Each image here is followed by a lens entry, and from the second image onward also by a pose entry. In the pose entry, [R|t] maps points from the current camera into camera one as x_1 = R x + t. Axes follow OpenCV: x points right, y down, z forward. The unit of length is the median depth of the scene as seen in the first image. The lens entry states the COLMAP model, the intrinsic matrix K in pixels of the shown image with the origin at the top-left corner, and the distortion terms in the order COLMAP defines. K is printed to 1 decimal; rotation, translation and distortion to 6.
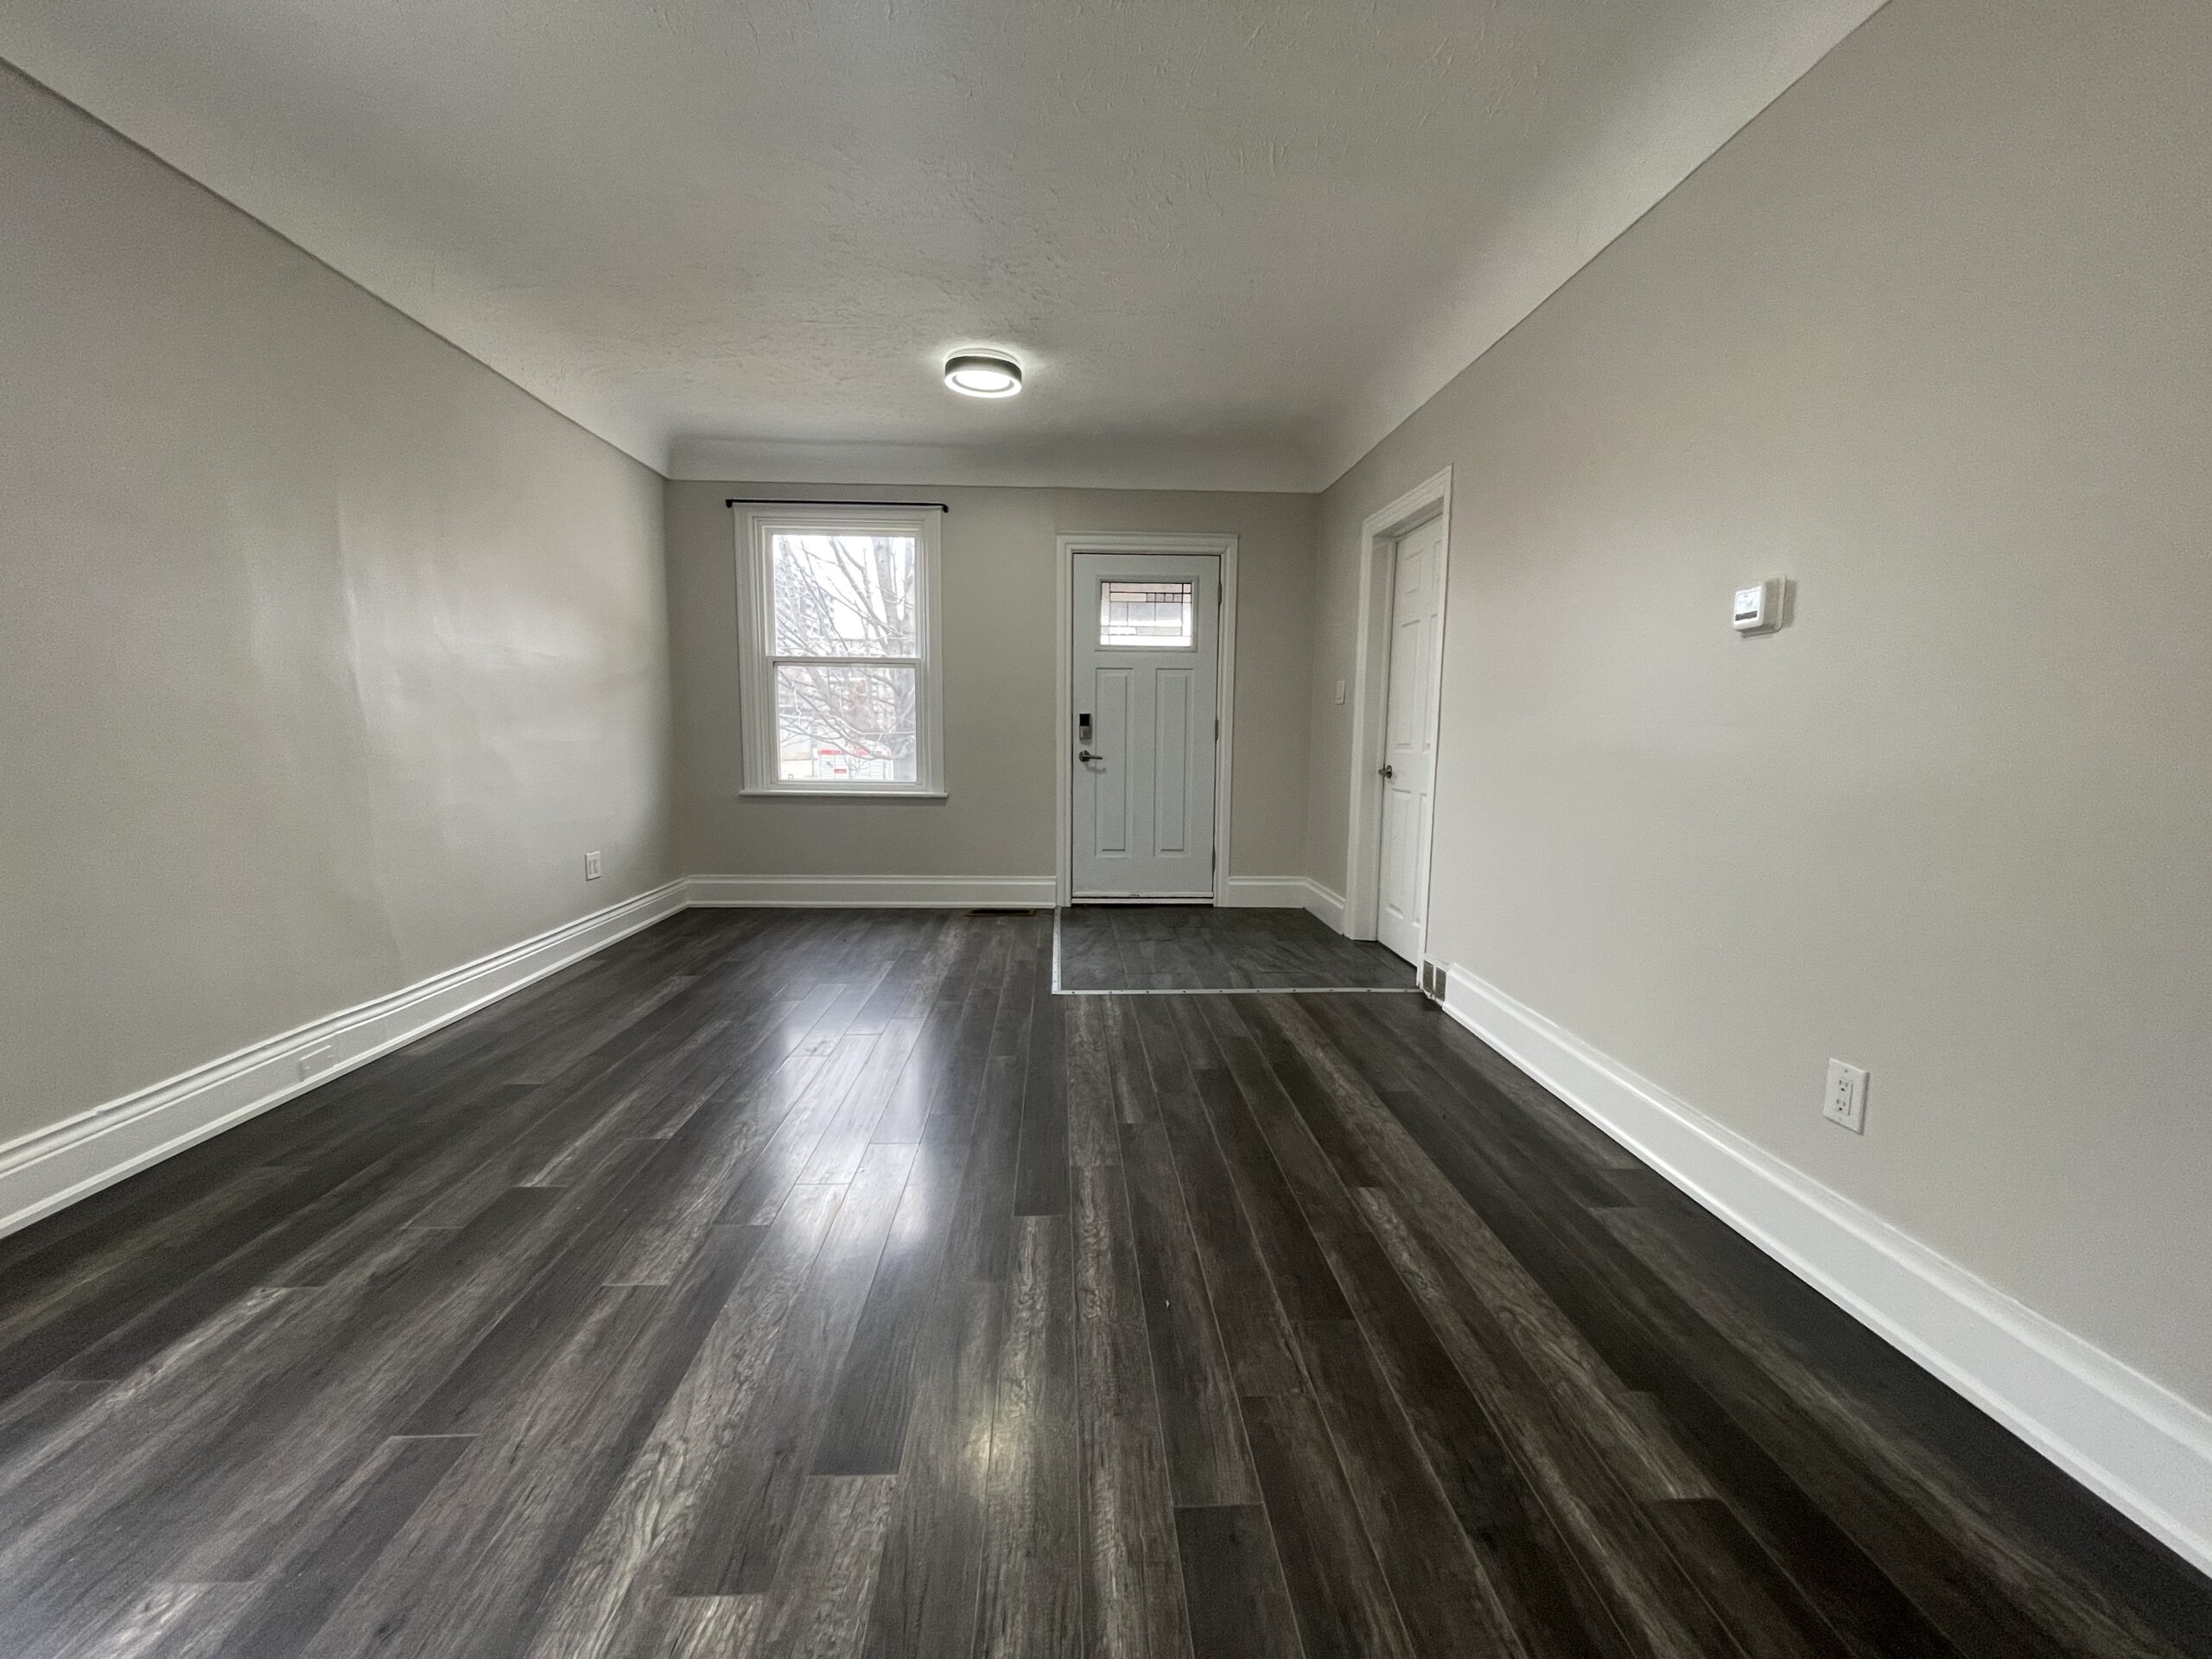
lens RADIAL K [[886.9, 0, 1099.6], [0, 886.9, 827.6], [0, 0, 1]] dist [0.000958, -0.000170]
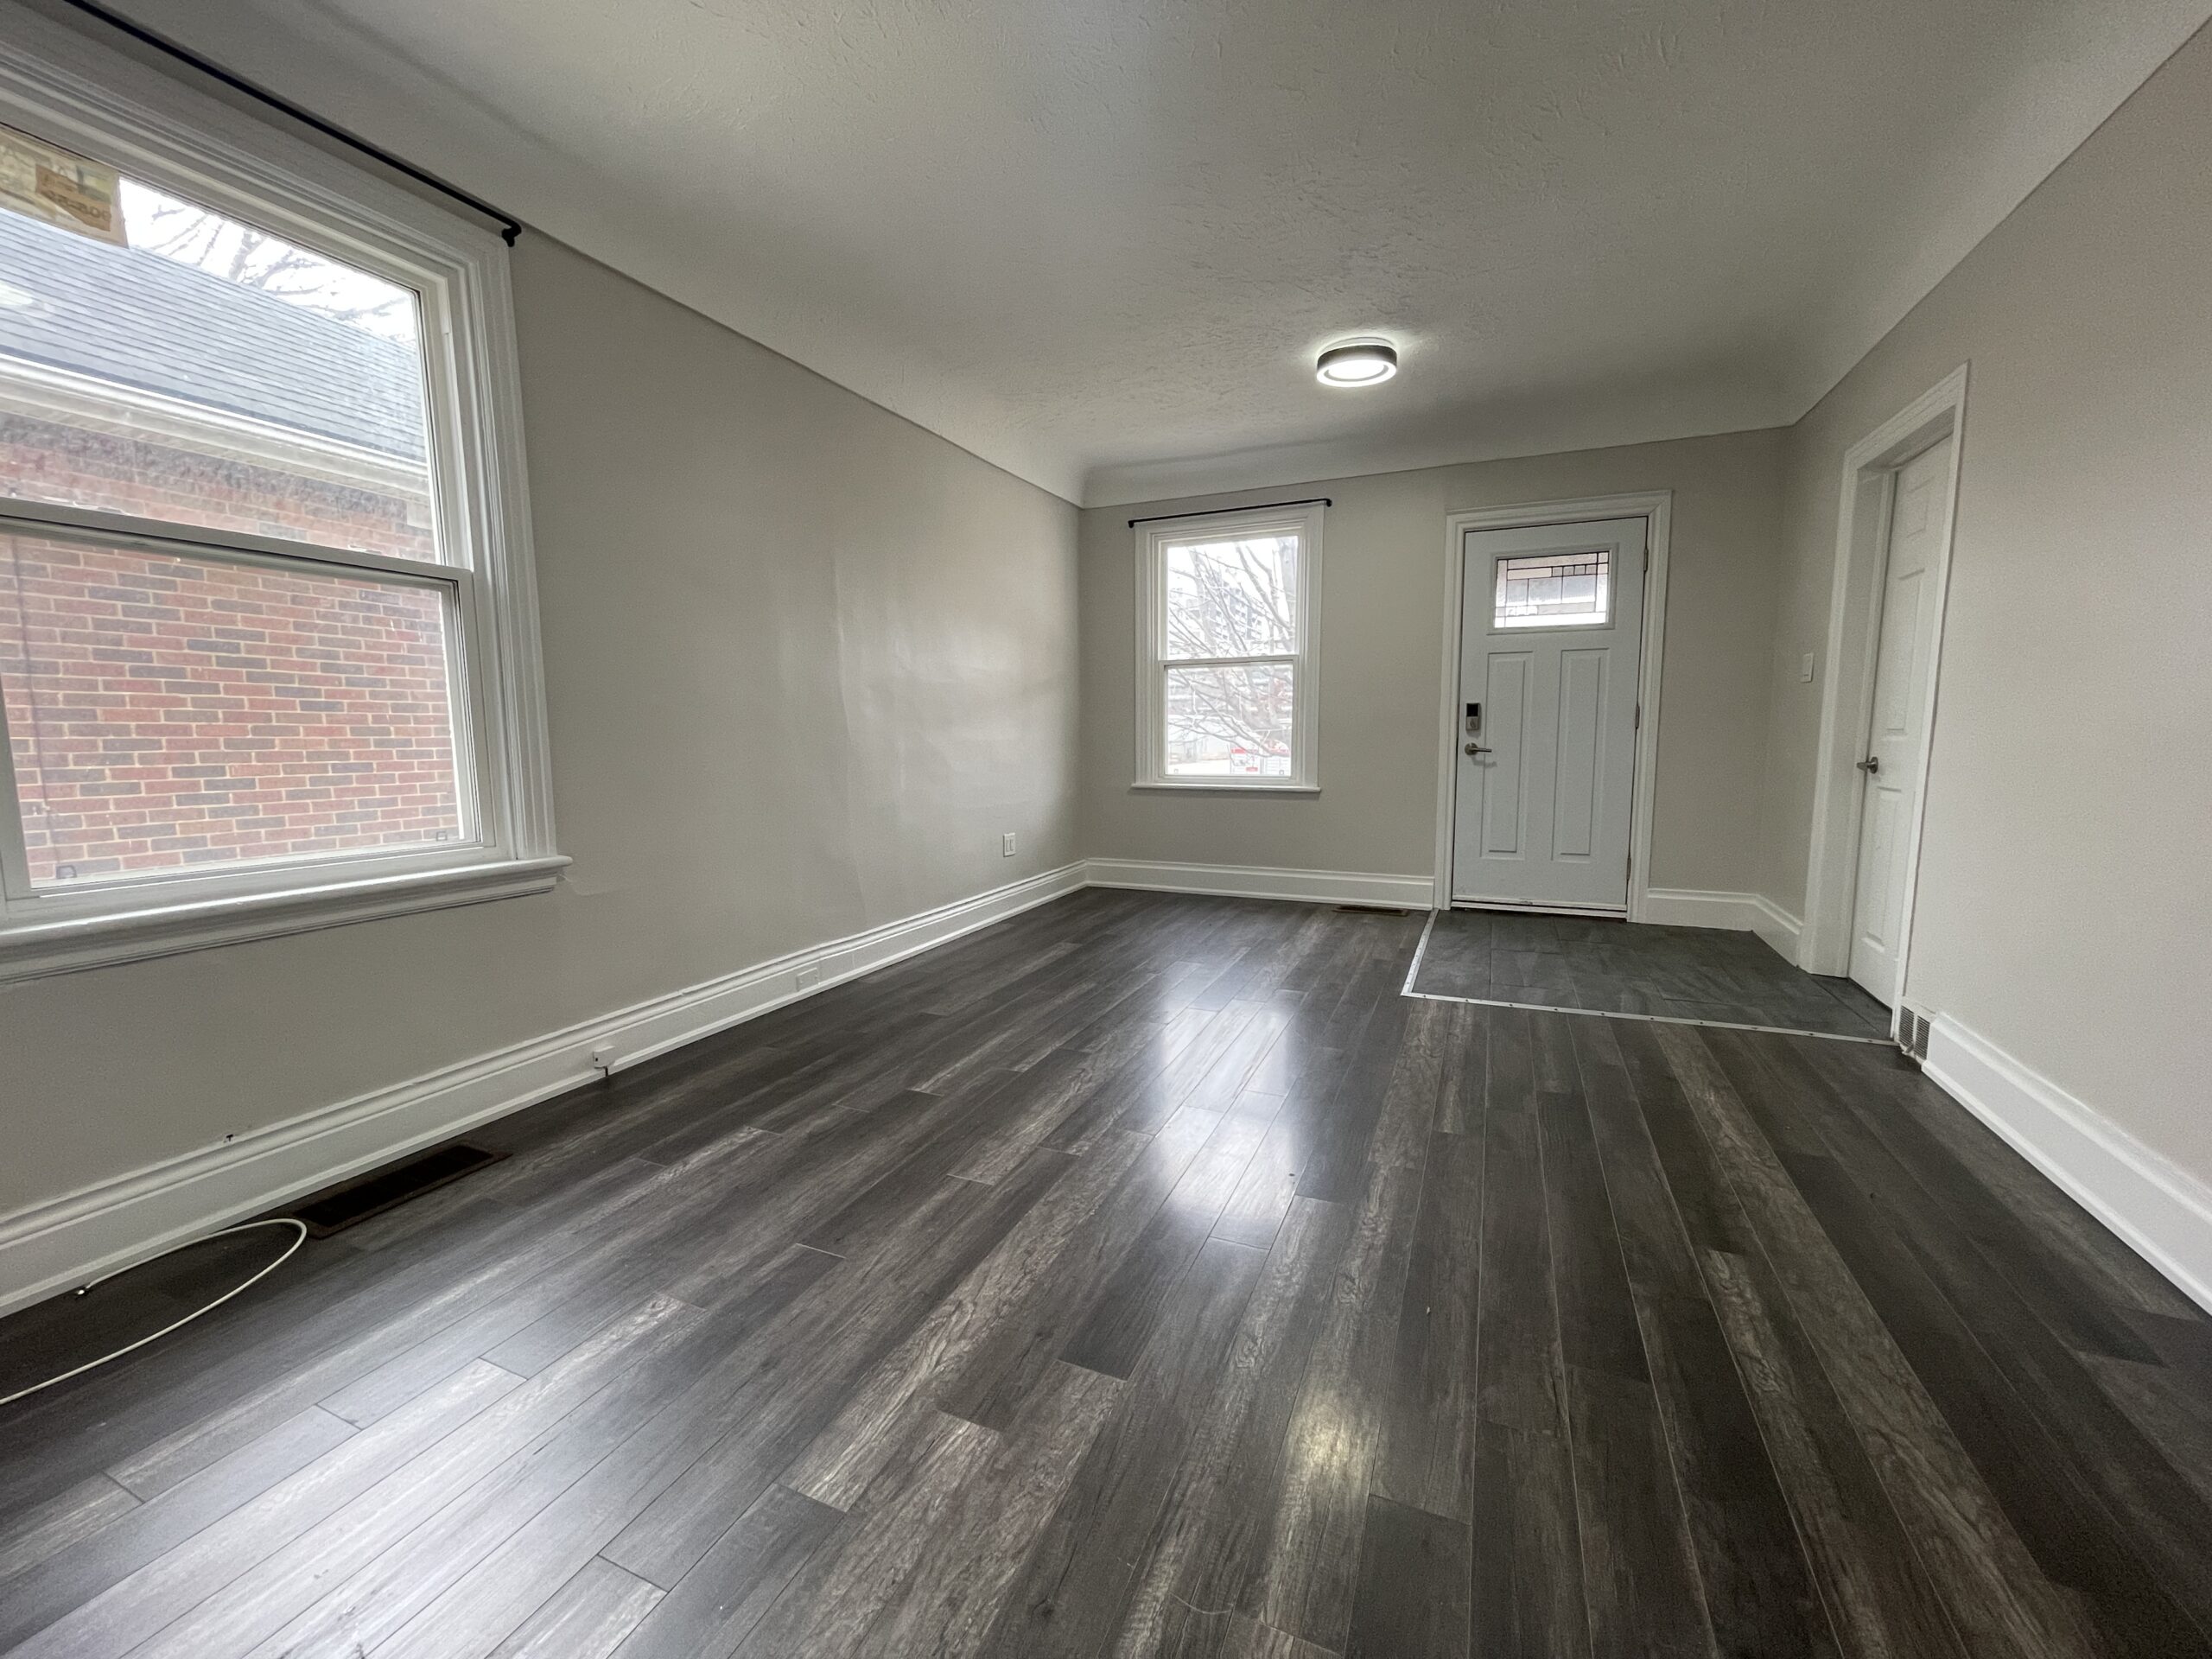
lens RADIAL K [[886.9, 0, 1105.6], [0, 886.9, 824.8], [0, 0, 1]] dist [0.000958, -0.000170]
pose [[0.898450, 0.028669, -0.438138, 0.106629], [-0.028916, 0.999563, 0.006109, 0.009224], [0.438122, 0.007181, 0.898887, -0.013298]]
